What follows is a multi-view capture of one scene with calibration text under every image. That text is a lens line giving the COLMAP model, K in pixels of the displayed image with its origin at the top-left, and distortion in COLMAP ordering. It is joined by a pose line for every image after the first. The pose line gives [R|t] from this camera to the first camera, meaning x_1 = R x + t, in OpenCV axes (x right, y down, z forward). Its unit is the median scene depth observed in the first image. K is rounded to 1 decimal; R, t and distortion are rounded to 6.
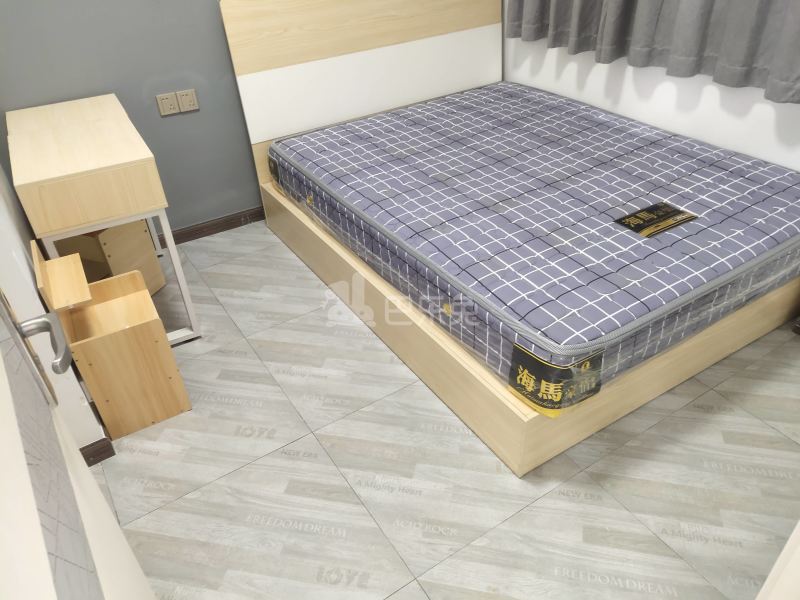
lens RADIAL K [[610.8, 0, 396.5], [0, 610.8, 301.5], [0, 0, 1]] dist [0.030405, -0.002185]
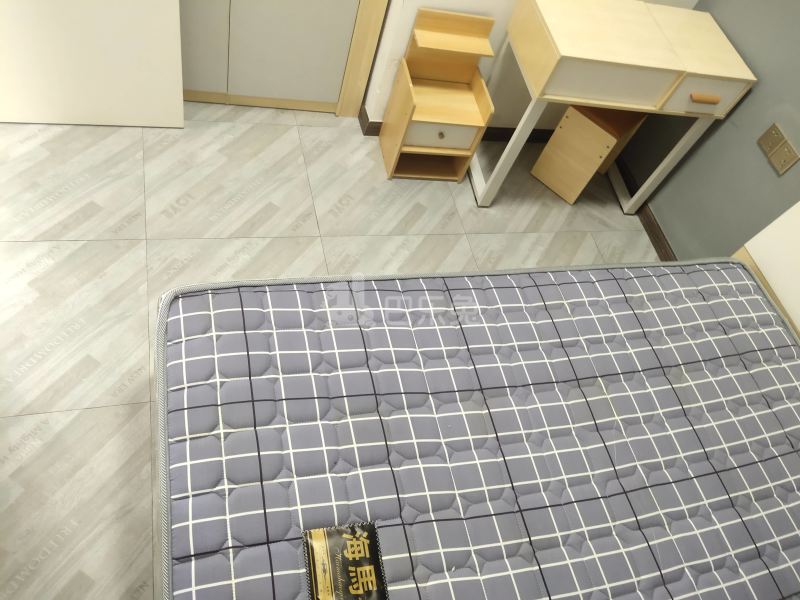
lens RADIAL K [[610.8, 0, 396.5], [0, 610.8, 301.5], [0, 0, 1]] dist [0.030405, -0.002185]
pose [[-0.329491, 0.758679, -0.561999, 0.526392], [-0.727414, 0.175492, 0.663379, -0.600307], [0.601918, 0.627383, 0.494050, 0.569062]]
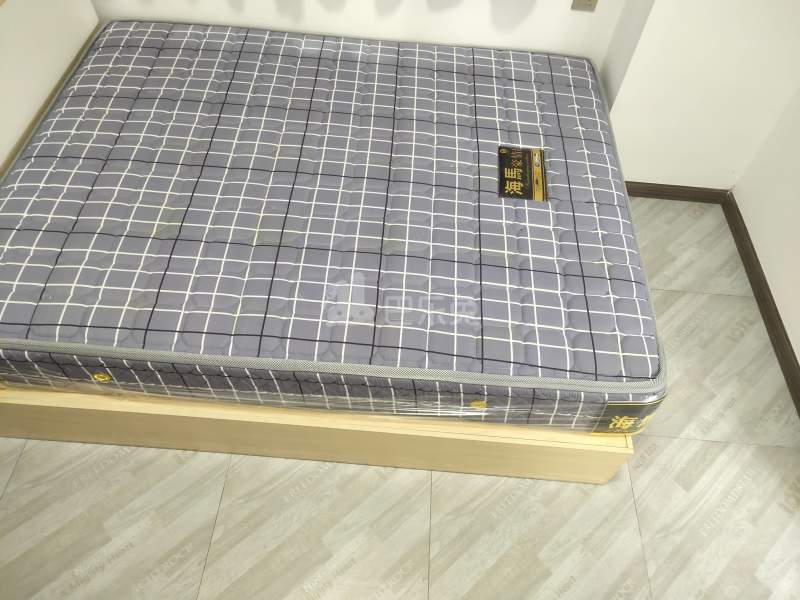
lens RADIAL K [[610.8, 0, 396.5], [0, 610.8, 301.5], [0, 0, 1]] dist [0.030405, -0.002185]
pose [[0.585989, -0.602275, 0.542109, -0.319449], [0.407321, 0.797275, 0.445469, -0.473077], [-0.700504, -0.040228, 0.712513, 0.457754]]
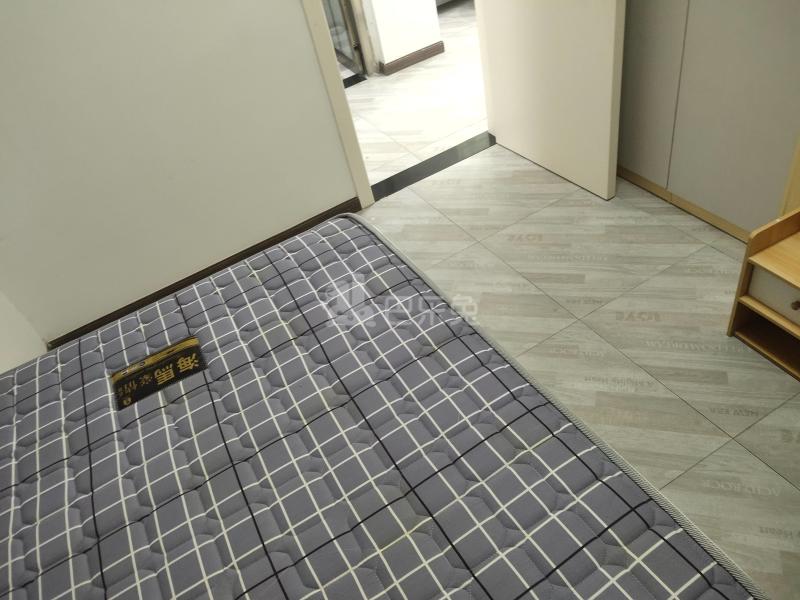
lens RADIAL K [[610.8, 0, 396.5], [0, 610.8, 301.5], [0, 0, 1]] dist [0.030405, -0.002185]
pose [[-0.968828, 0.139836, 0.204494, -0.050566], [0.228377, 0.184266, 0.955976, -0.837029], [0.095999, 0.972878, -0.210457, 1.108757]]
